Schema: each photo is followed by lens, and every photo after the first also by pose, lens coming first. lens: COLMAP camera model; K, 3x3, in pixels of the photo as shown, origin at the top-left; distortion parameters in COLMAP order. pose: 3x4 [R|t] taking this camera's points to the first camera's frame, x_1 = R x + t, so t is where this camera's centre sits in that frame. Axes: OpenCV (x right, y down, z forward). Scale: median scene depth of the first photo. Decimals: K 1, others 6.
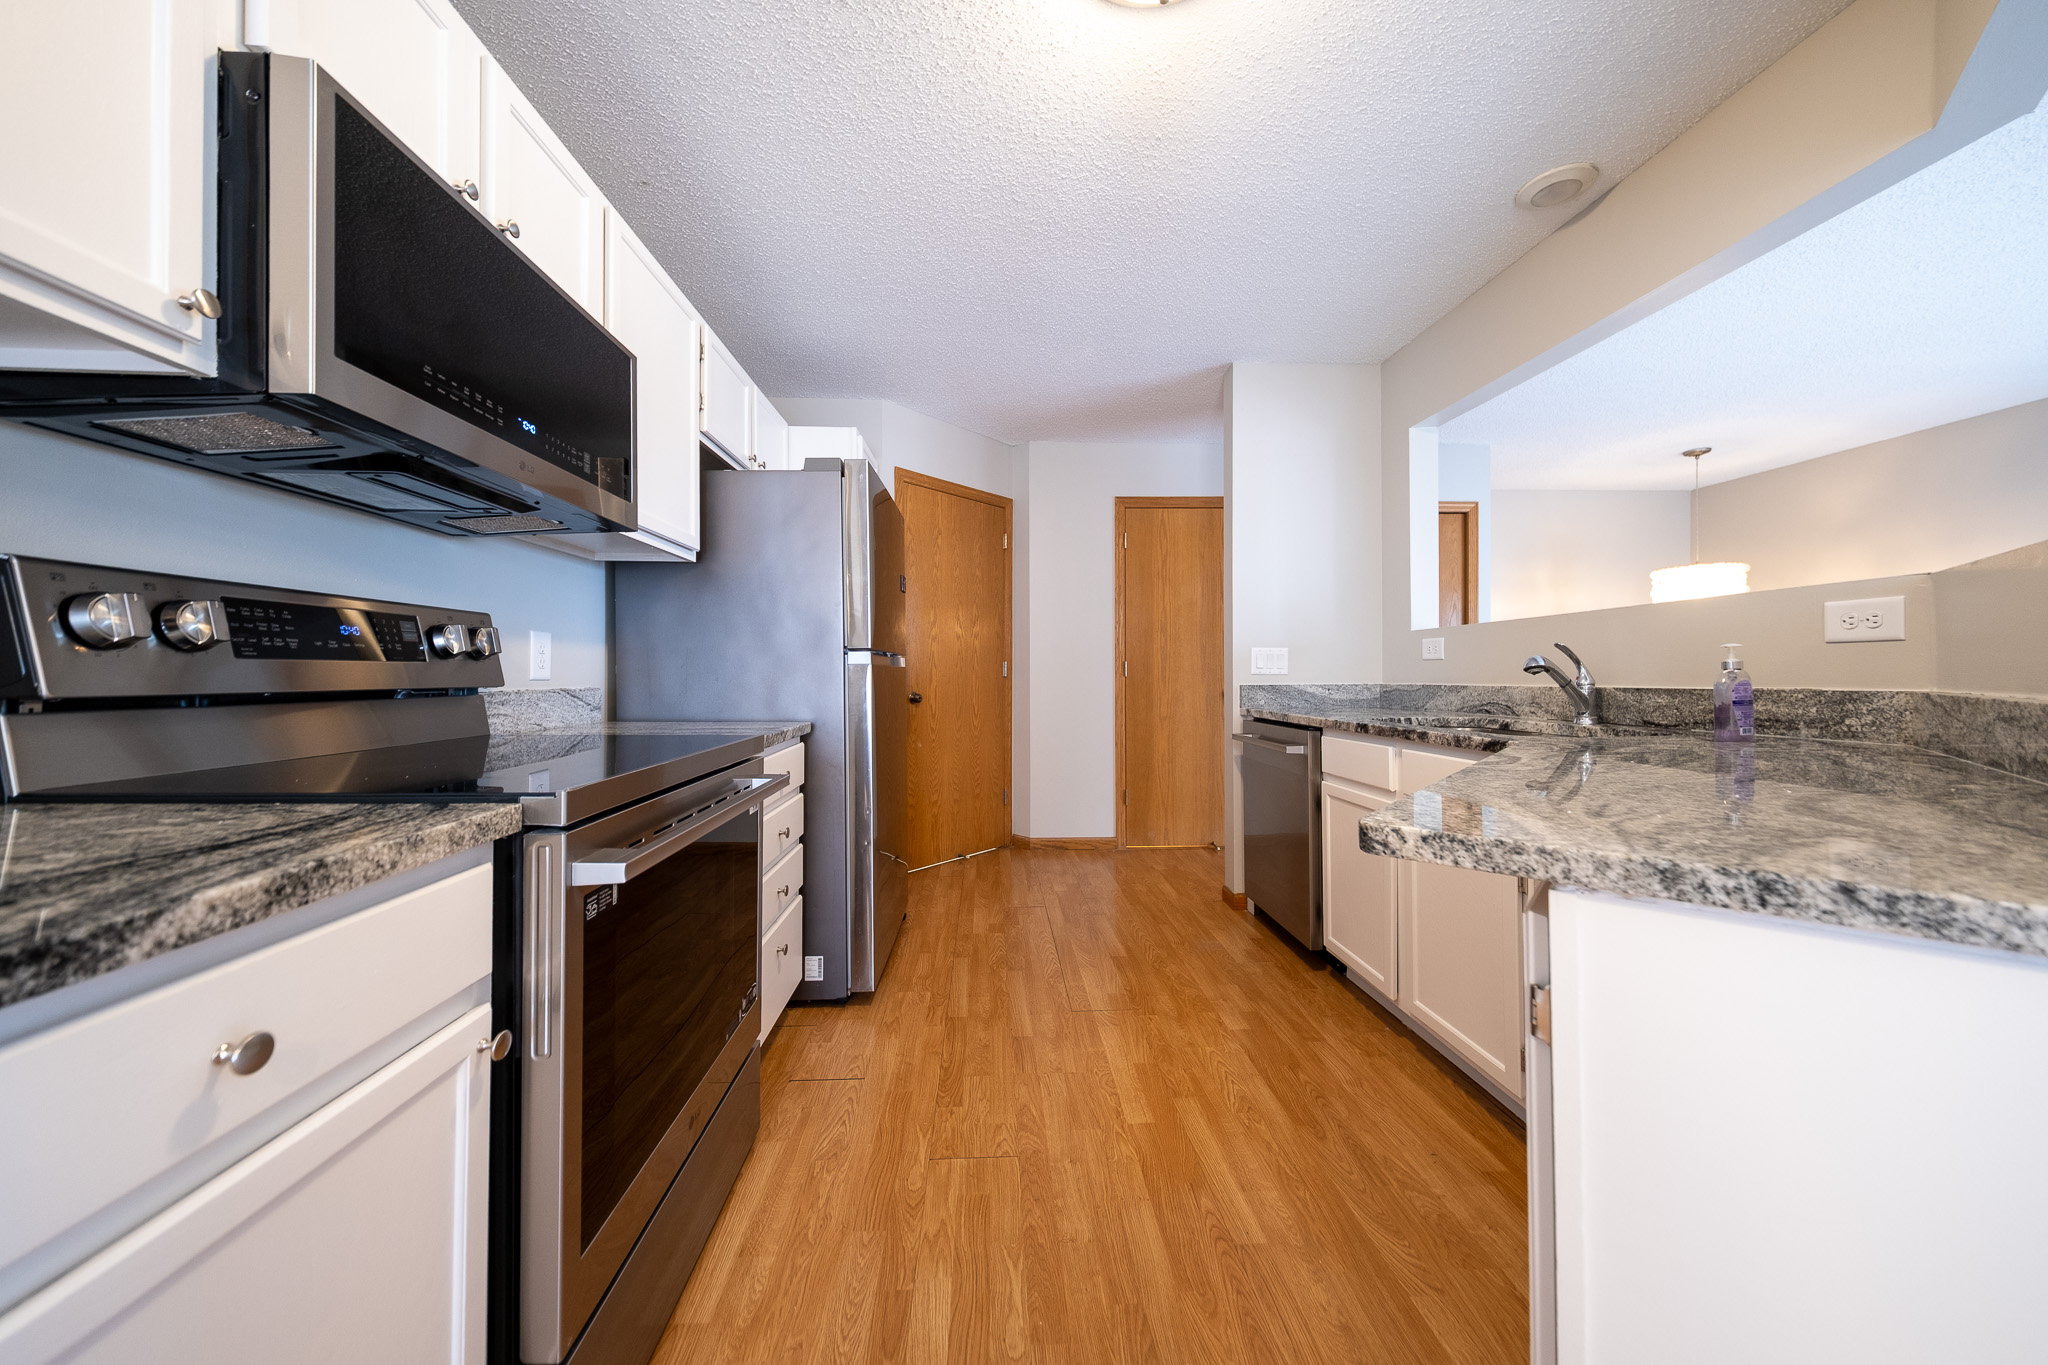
lens RADIAL K [[692.8, 0, 1018.6], [0, 692.8, 675.2], [0, 0, 1]] dist [0.001372, -0.000005]
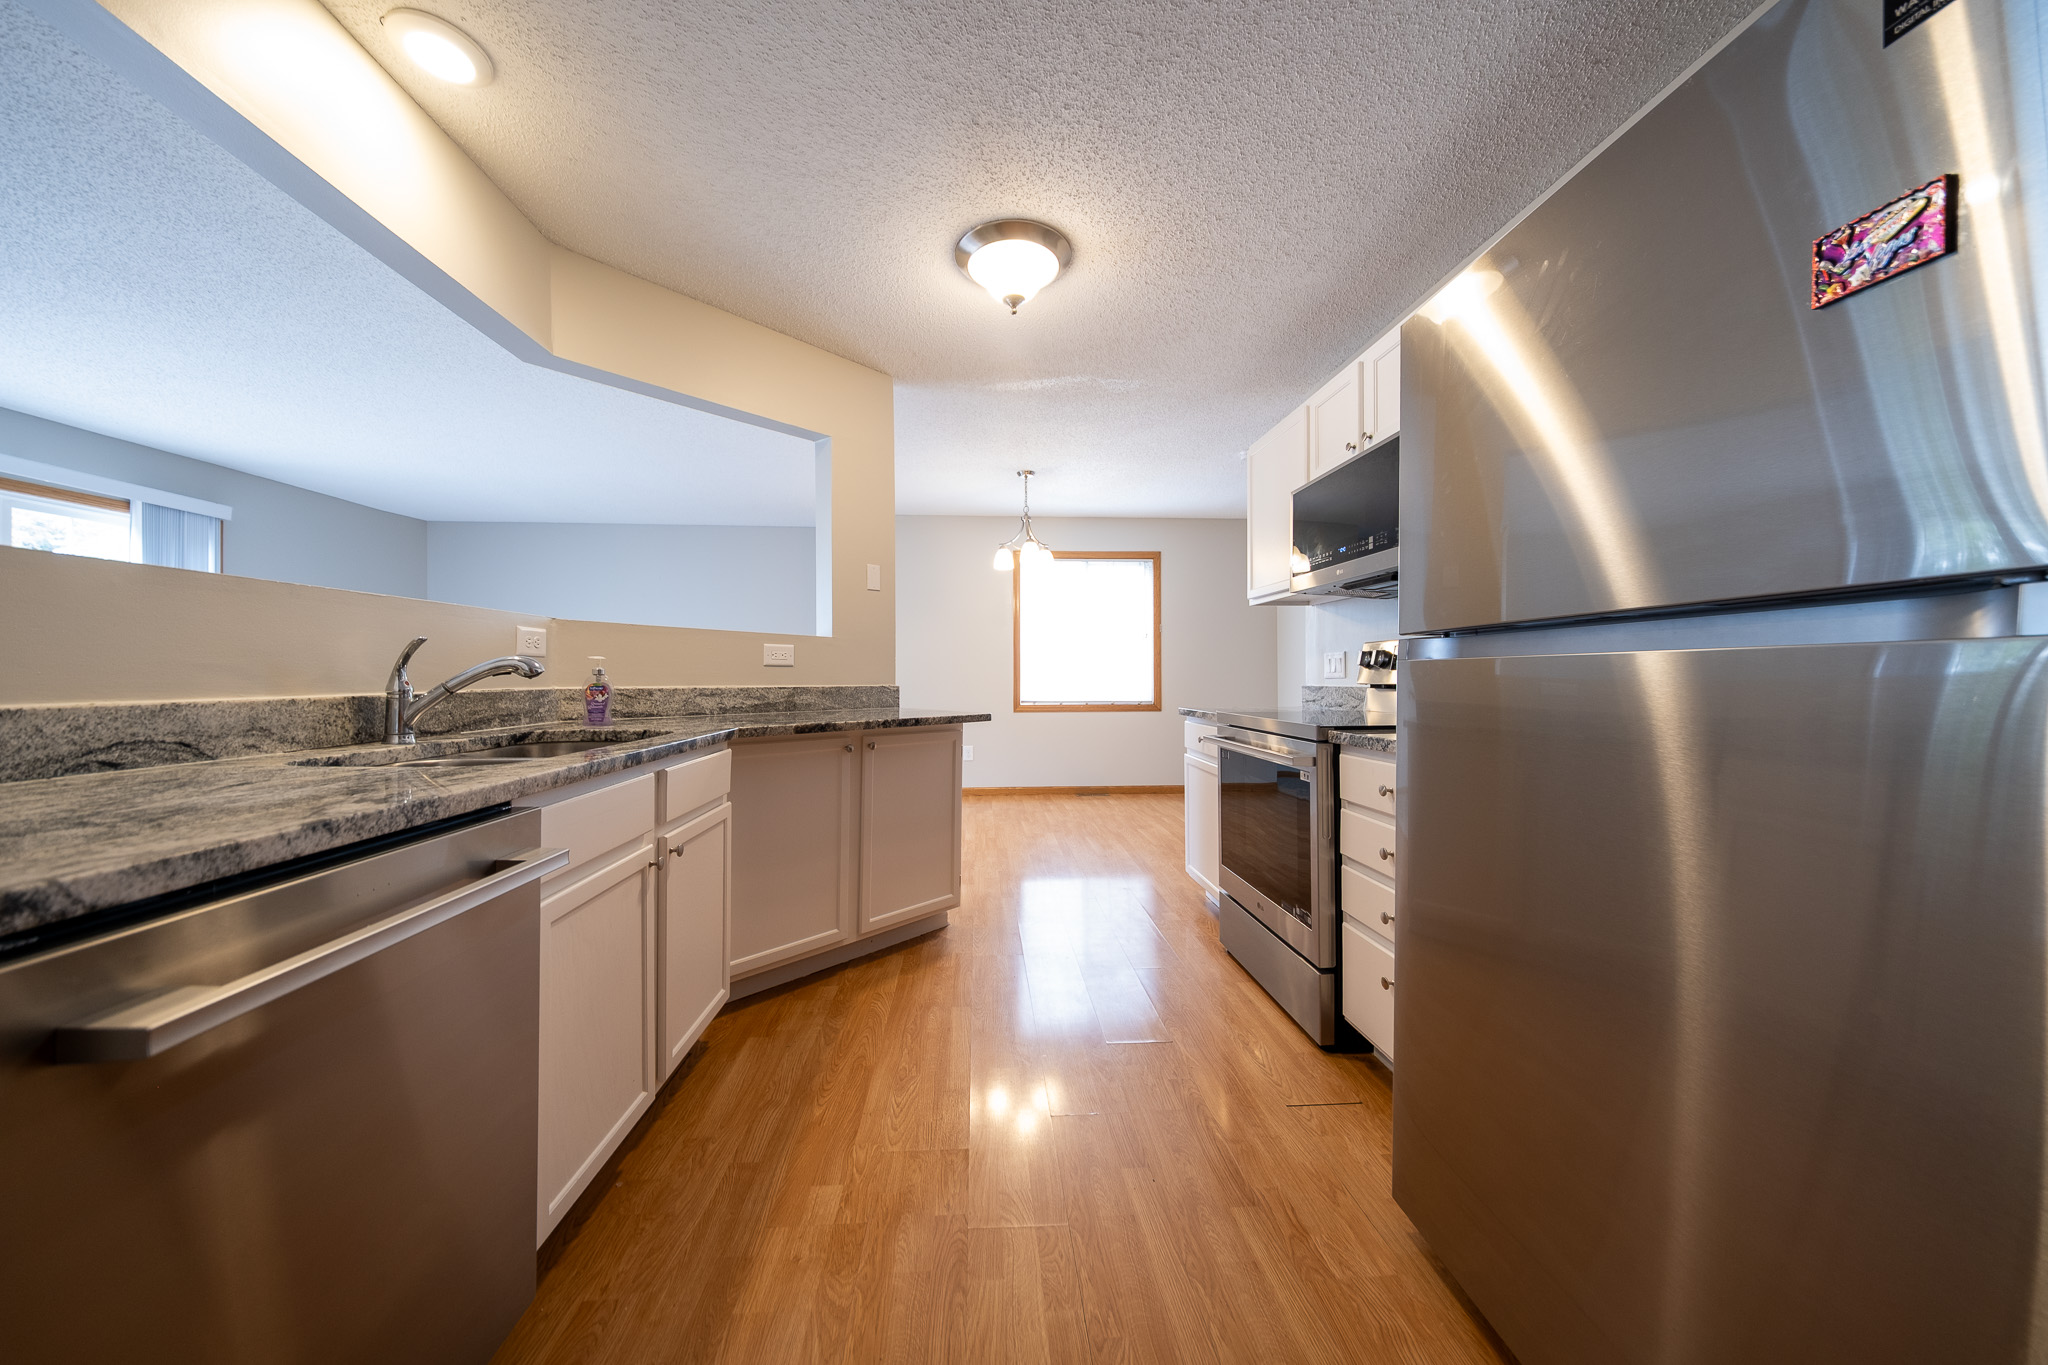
lens RADIAL K [[692.8, 0, 1018.6], [0, 692.8, 675.2], [0, 0, 1]] dist [0.001372, -0.000005]
pose [[-0.999838, 0.001821, -0.017885, 0.125619], [0.001828, 0.999998, -0.000367, -0.003165], [0.017884, -0.000399, -0.999840, 1.542303]]
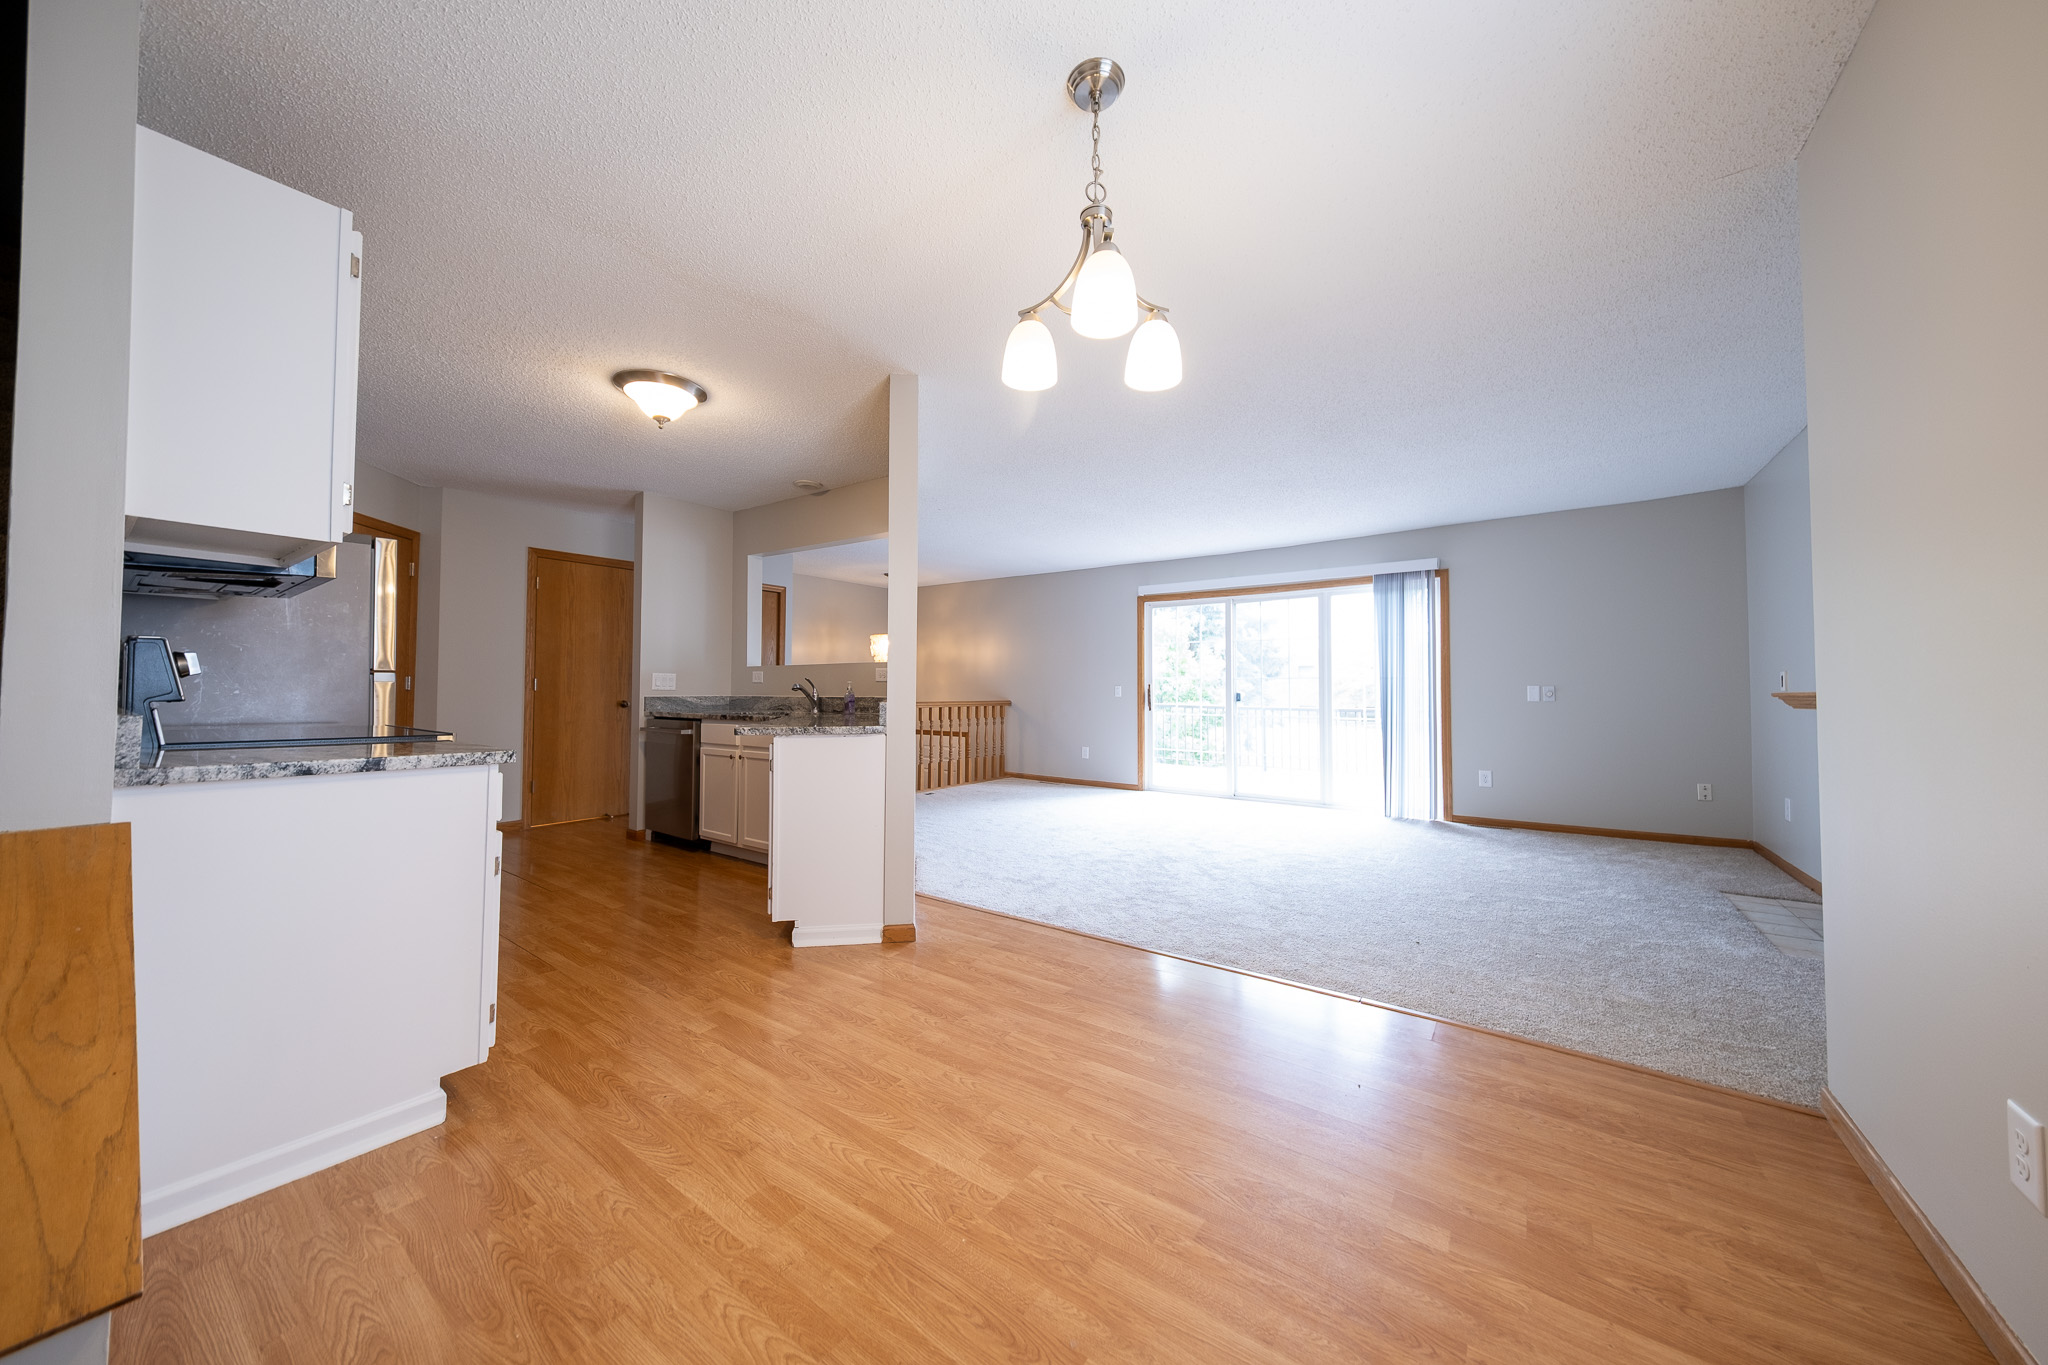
lens RADIAL K [[692.8, 0, 1018.6], [0, 692.8, 675.2], [0, 0, 1]] dist [0.001372, -0.000005]
pose [[0.628730, 0.026996, 0.777155, -0.501578], [-0.008743, 0.999579, -0.027649, 0.002461], [-0.777575, 0.010589, 0.628701, -0.880157]]
